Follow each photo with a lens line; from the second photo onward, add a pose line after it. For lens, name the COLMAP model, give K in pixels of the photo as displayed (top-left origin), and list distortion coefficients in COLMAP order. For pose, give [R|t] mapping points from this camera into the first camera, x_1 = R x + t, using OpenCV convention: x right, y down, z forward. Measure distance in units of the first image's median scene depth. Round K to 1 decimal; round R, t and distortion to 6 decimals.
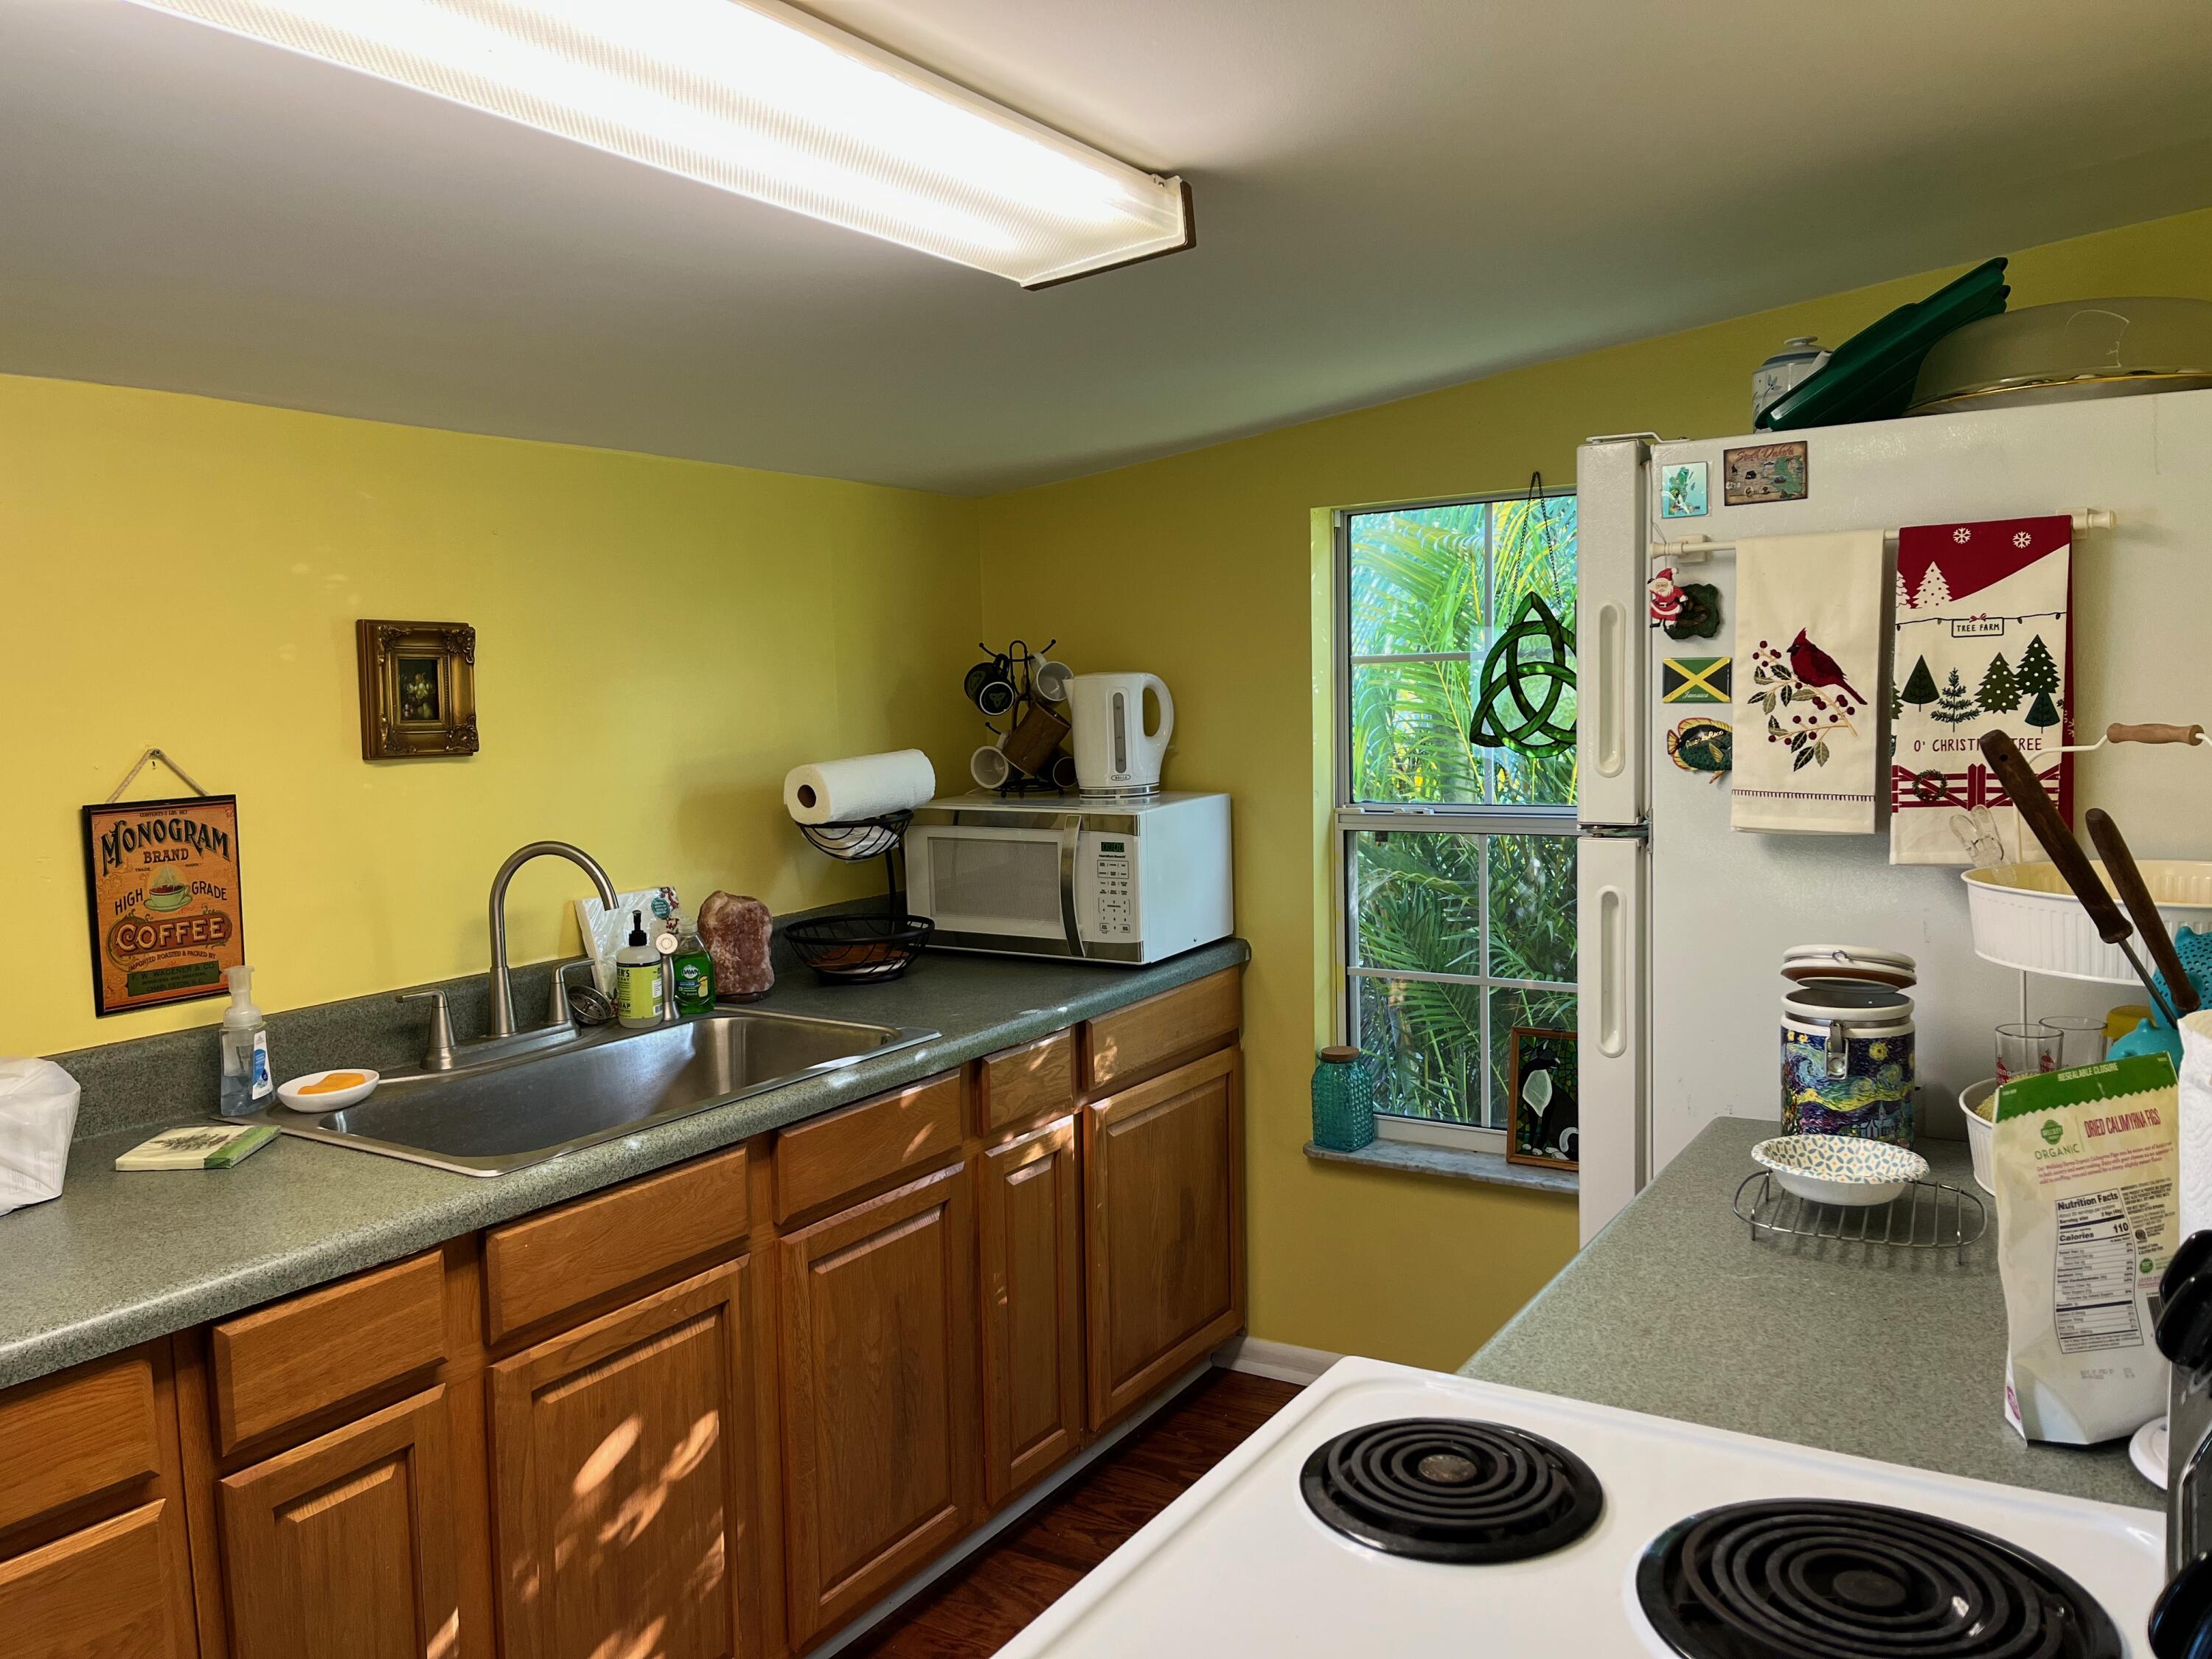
lens RADIAL K [[1666.8, 0, 1092.0], [0, 1666.8, 825.7], [0, 0, 1]] dist [0.024994, -0.015771]
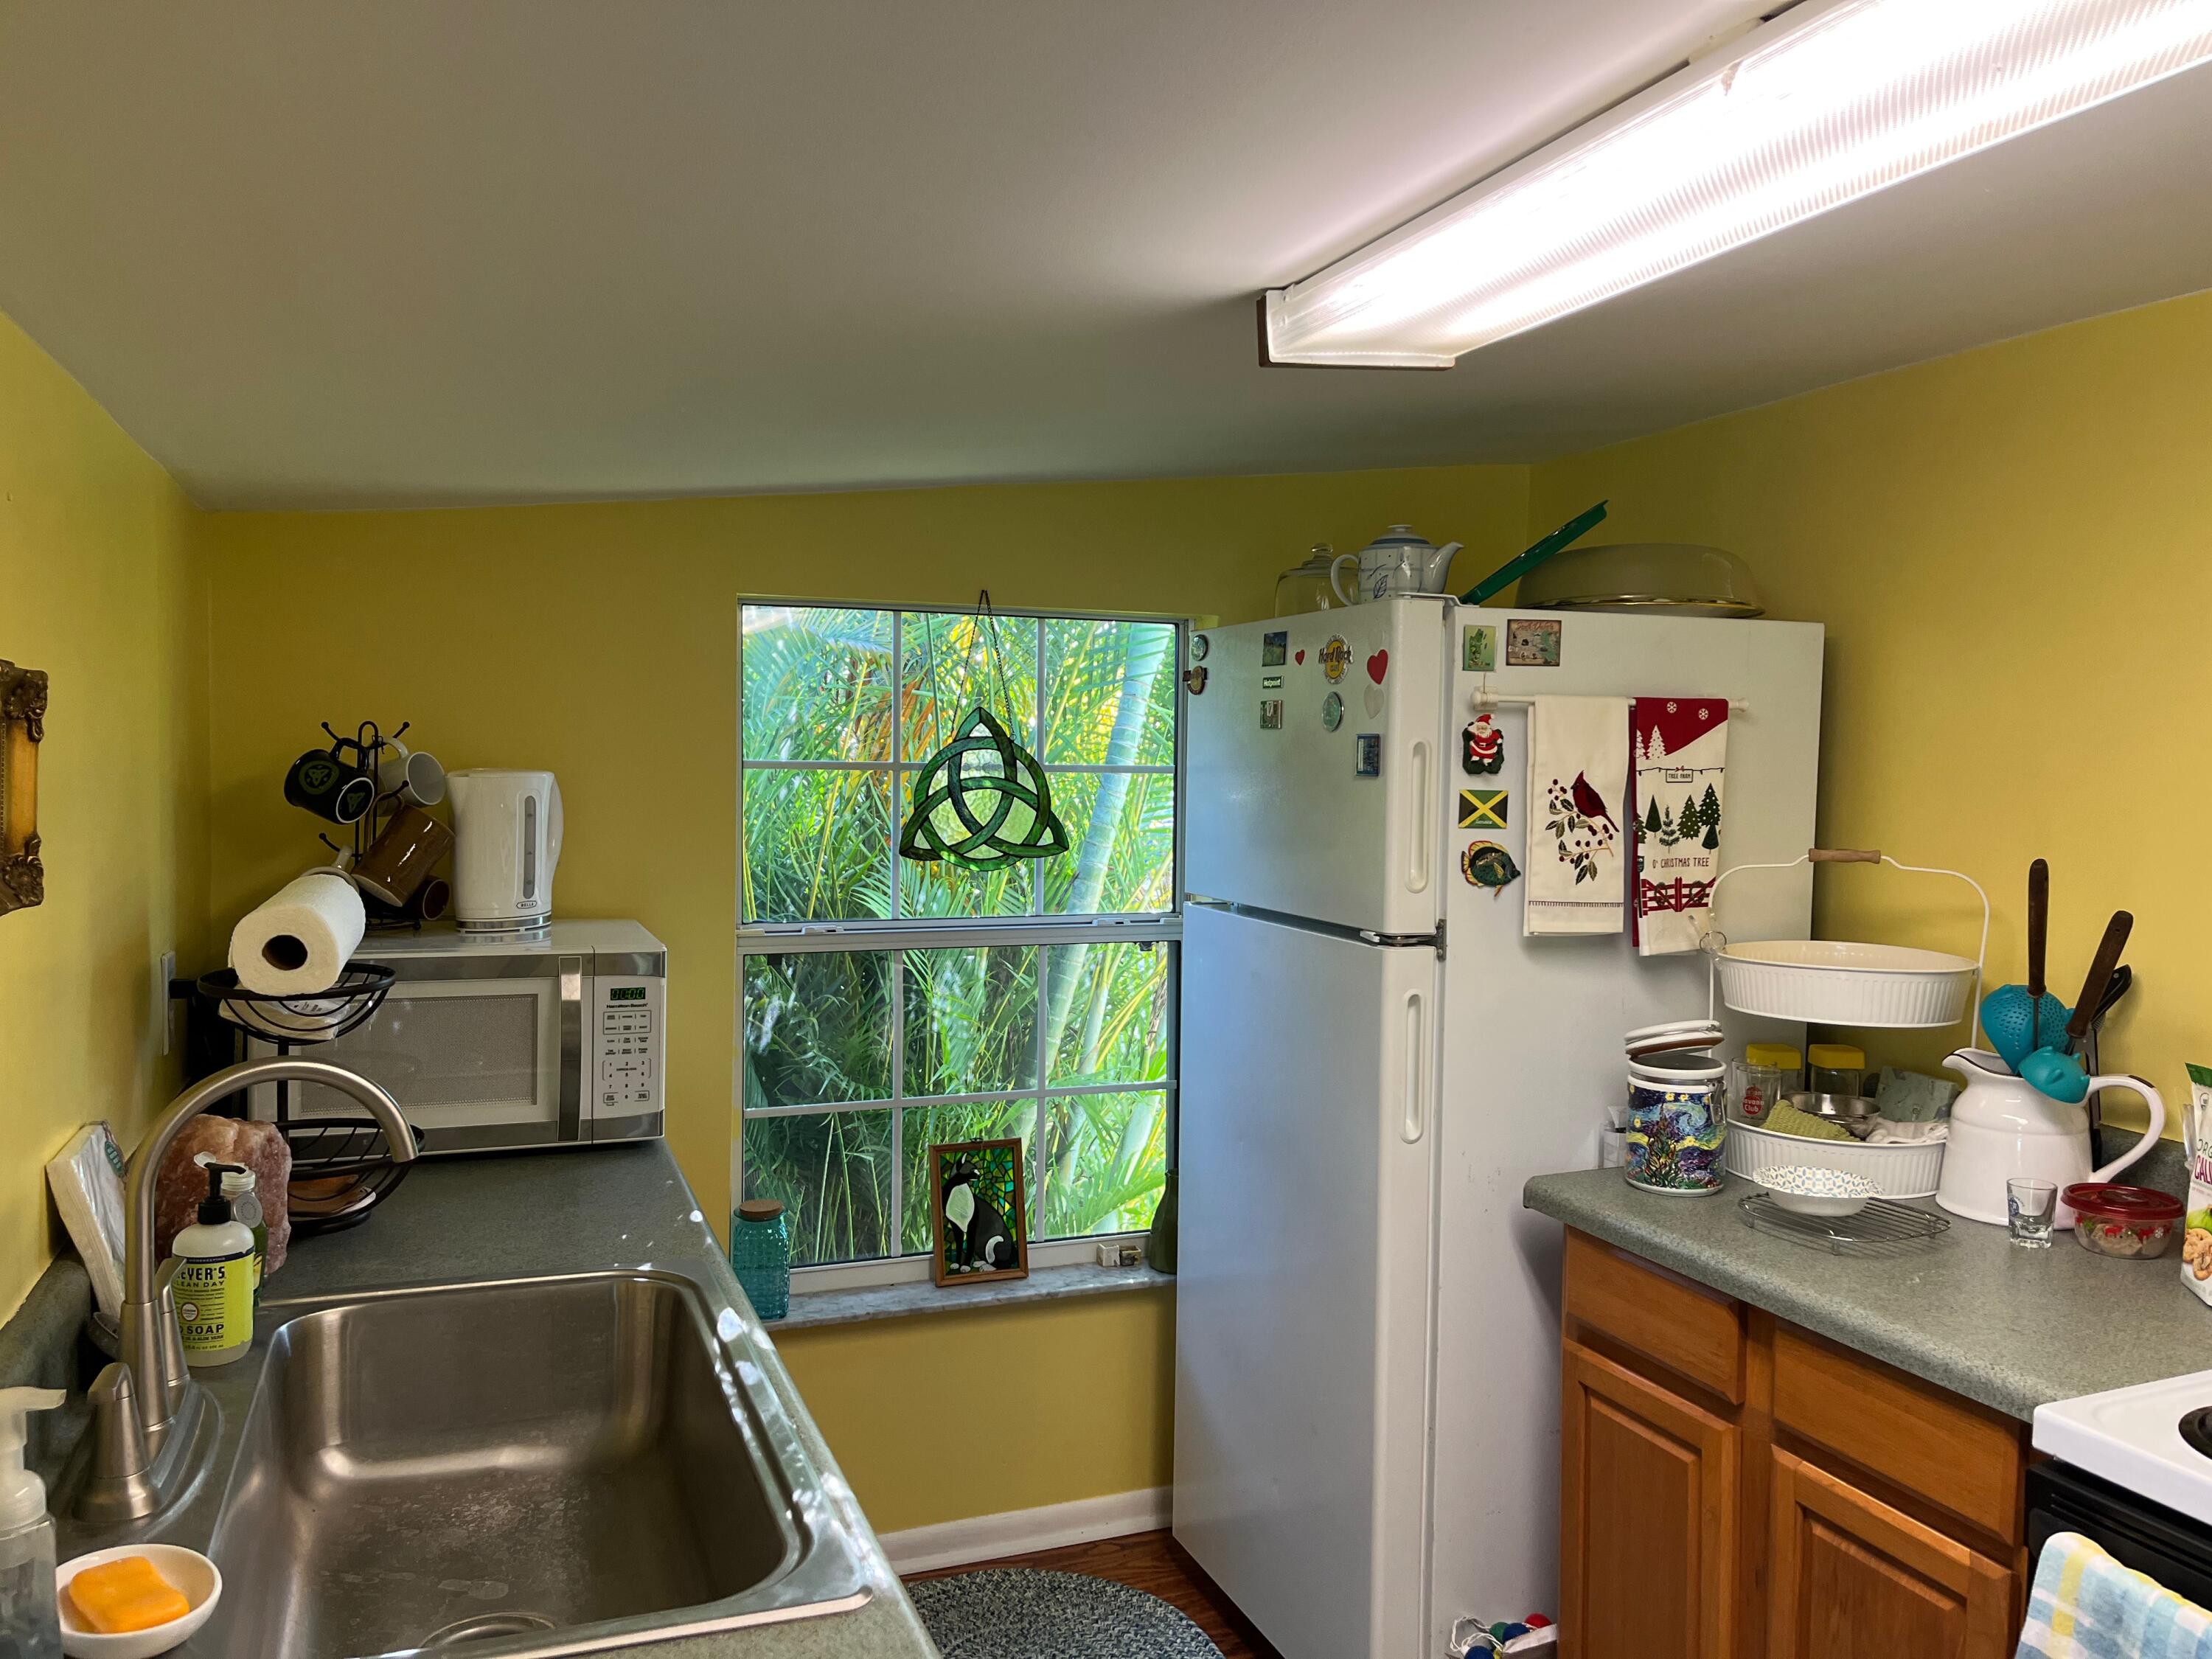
lens RADIAL K [[1666.8, 0, 1095.1], [0, 1666.8, 833.7], [0, 0, 1]] dist [0.024994, -0.015771]
pose [[0.589445, -0.001163, 0.807808, -0.758574], [0.041420, 0.998727, -0.028785, -0.047614], [-0.806746, 0.050427, 0.588743, 0.534470]]
